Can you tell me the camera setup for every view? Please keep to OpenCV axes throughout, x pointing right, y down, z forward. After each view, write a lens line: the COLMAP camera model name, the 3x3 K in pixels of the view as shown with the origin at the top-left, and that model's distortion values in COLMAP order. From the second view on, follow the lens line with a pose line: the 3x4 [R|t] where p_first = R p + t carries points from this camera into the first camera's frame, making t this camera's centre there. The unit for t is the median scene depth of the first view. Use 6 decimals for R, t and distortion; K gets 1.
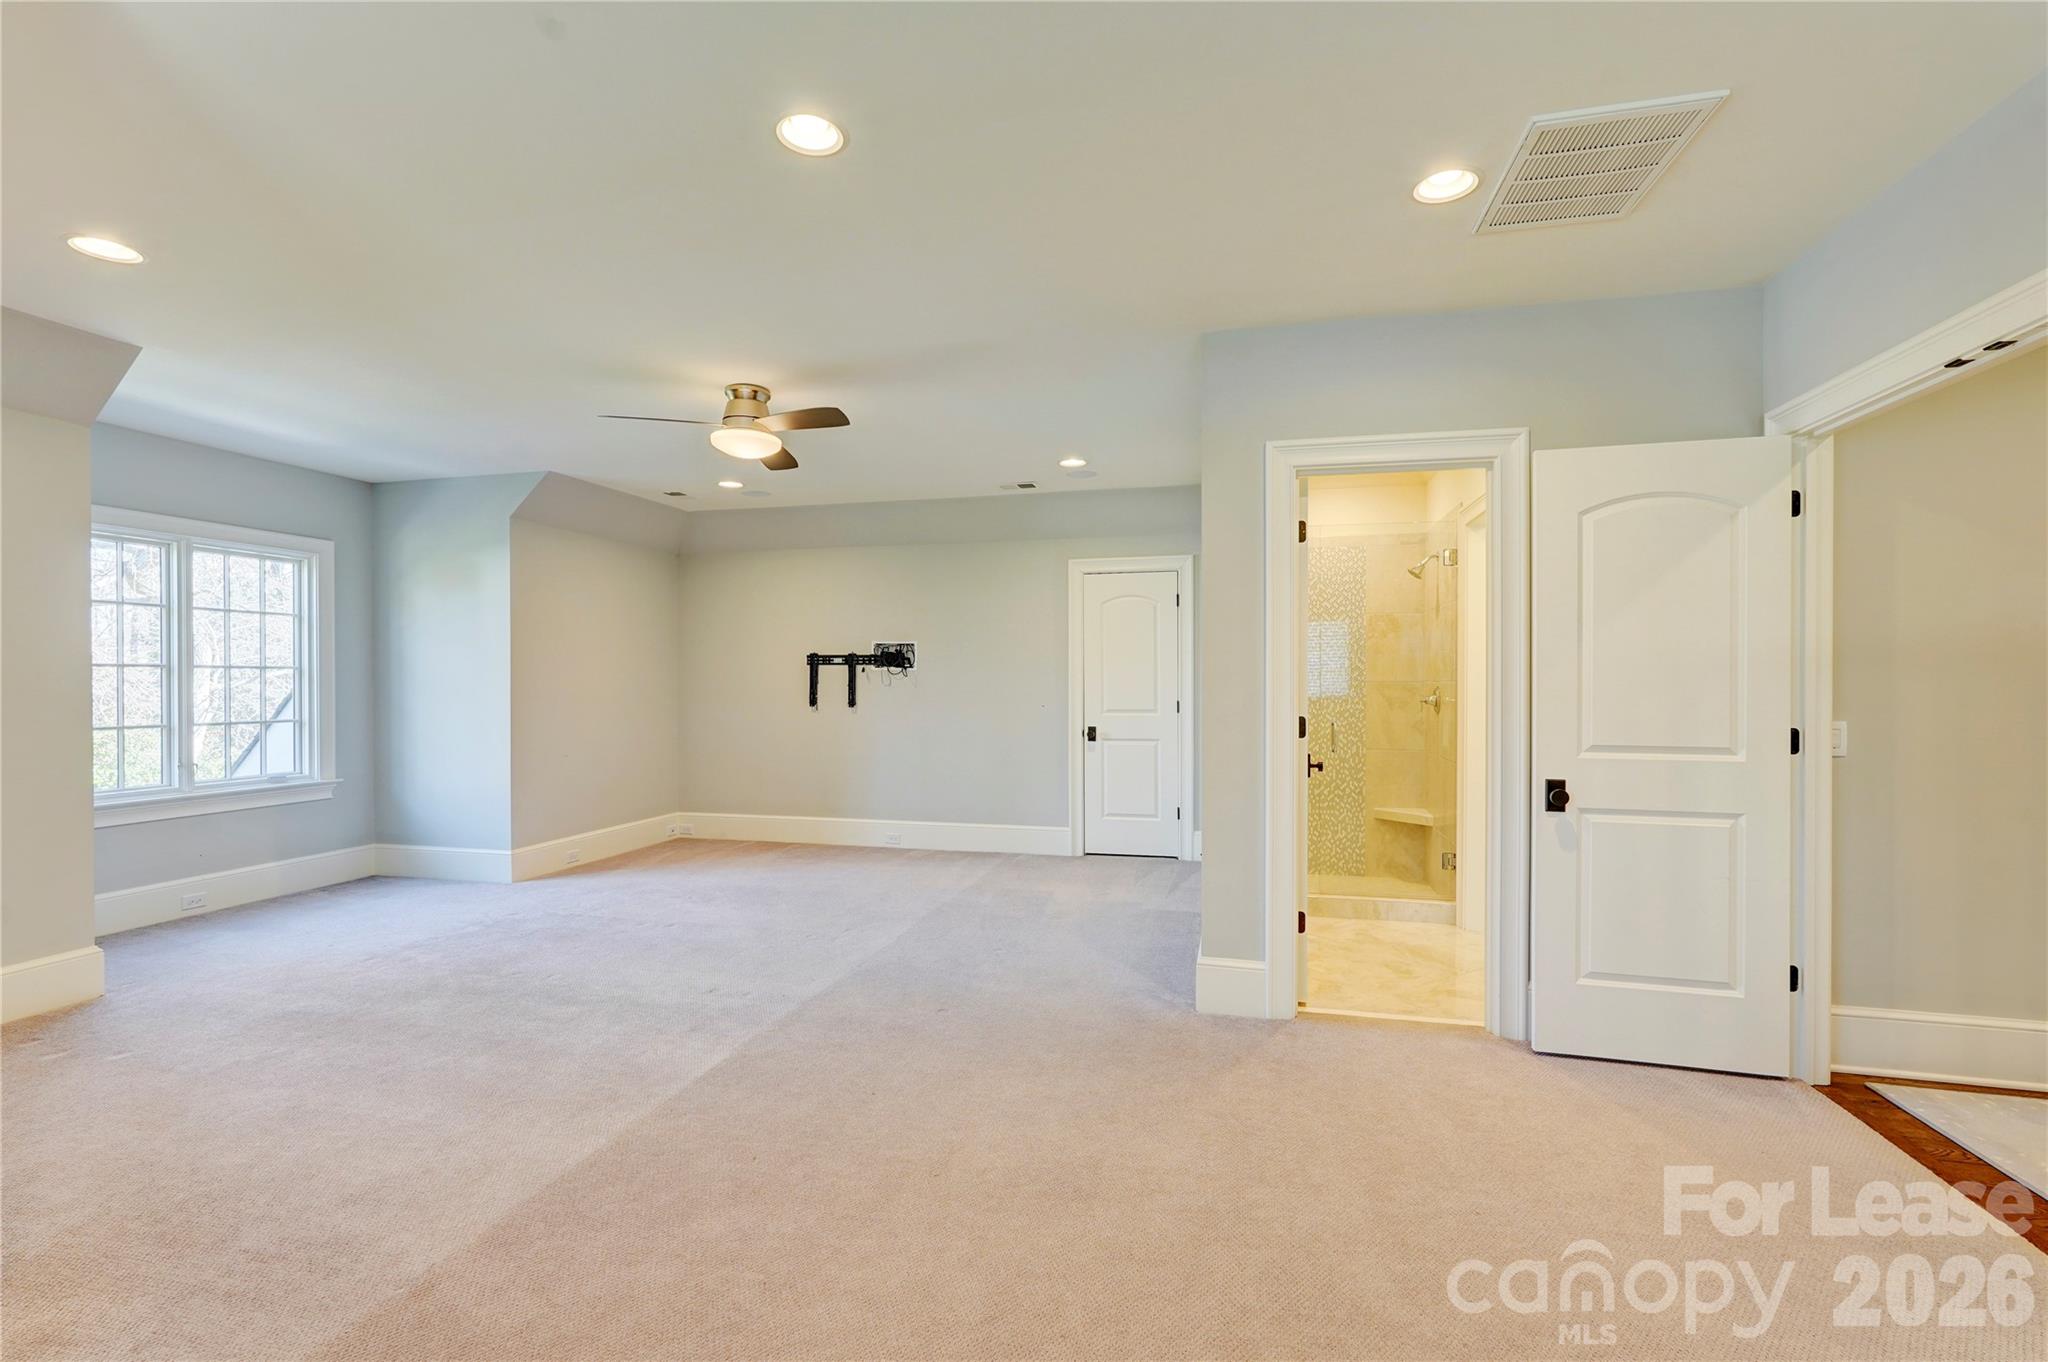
lens RADIAL K [[914.5, 0, 1024.0], [0, 914.5, 681.0], [0, 0, 1]] dist [-0.000092, -0.000085]
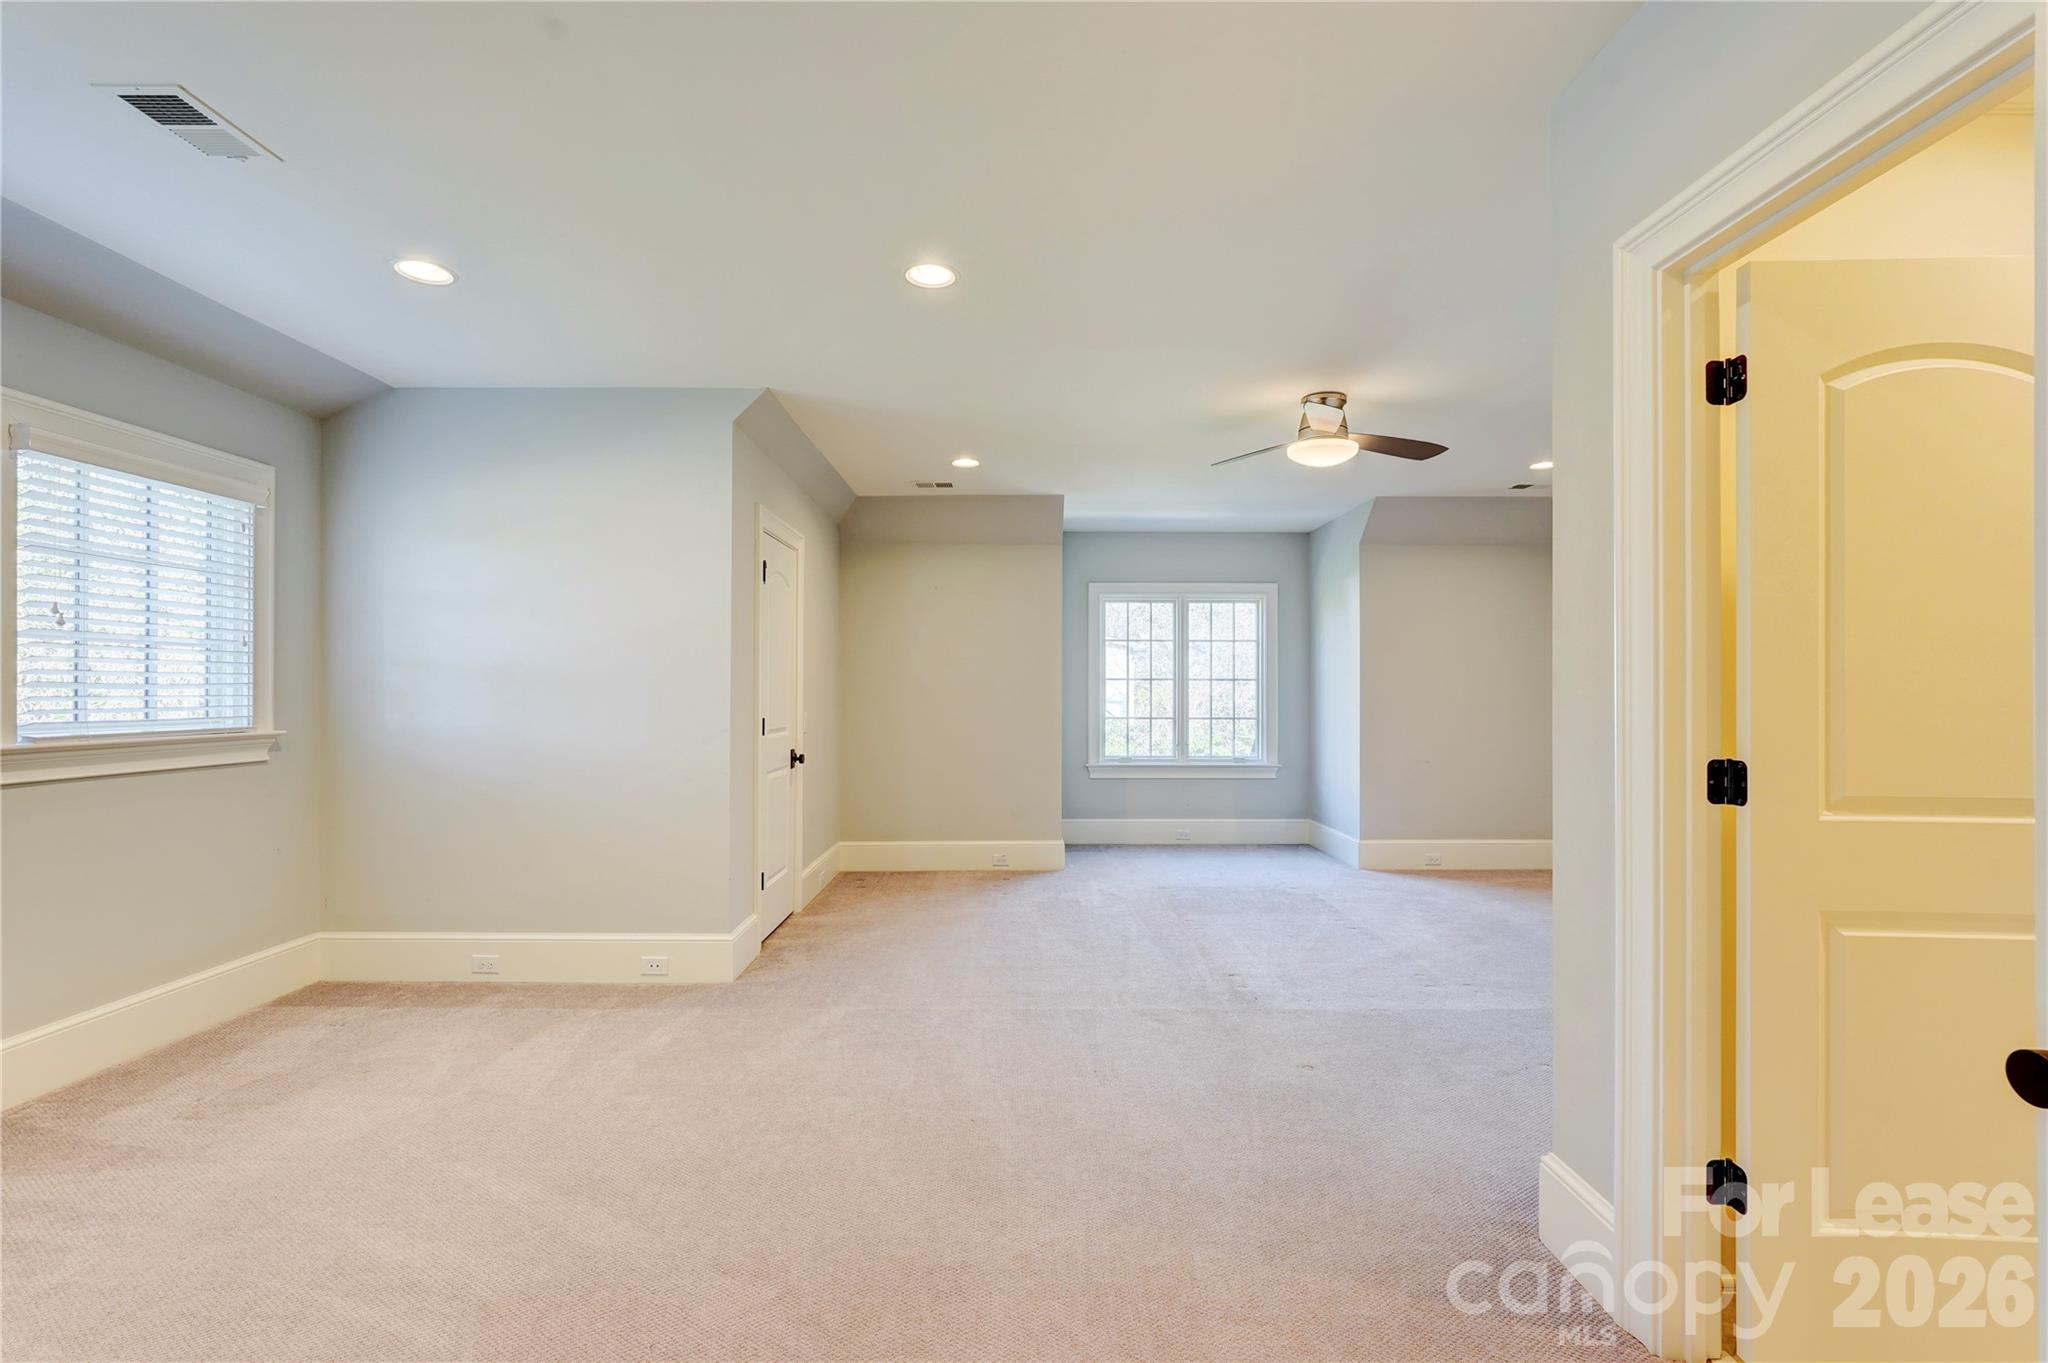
lens RADIAL K [[914.5, 0, 1024.0], [0, 914.5, 681.5], [0, 0, 1]] dist [-0.000092, -0.000085]
pose [[0.244062, -0.007959, -0.969727, 0.452060], [-0.003647, 0.999952, -0.009125, 0.002158], [0.969753, 0.005763, 0.244022, 0.343376]]
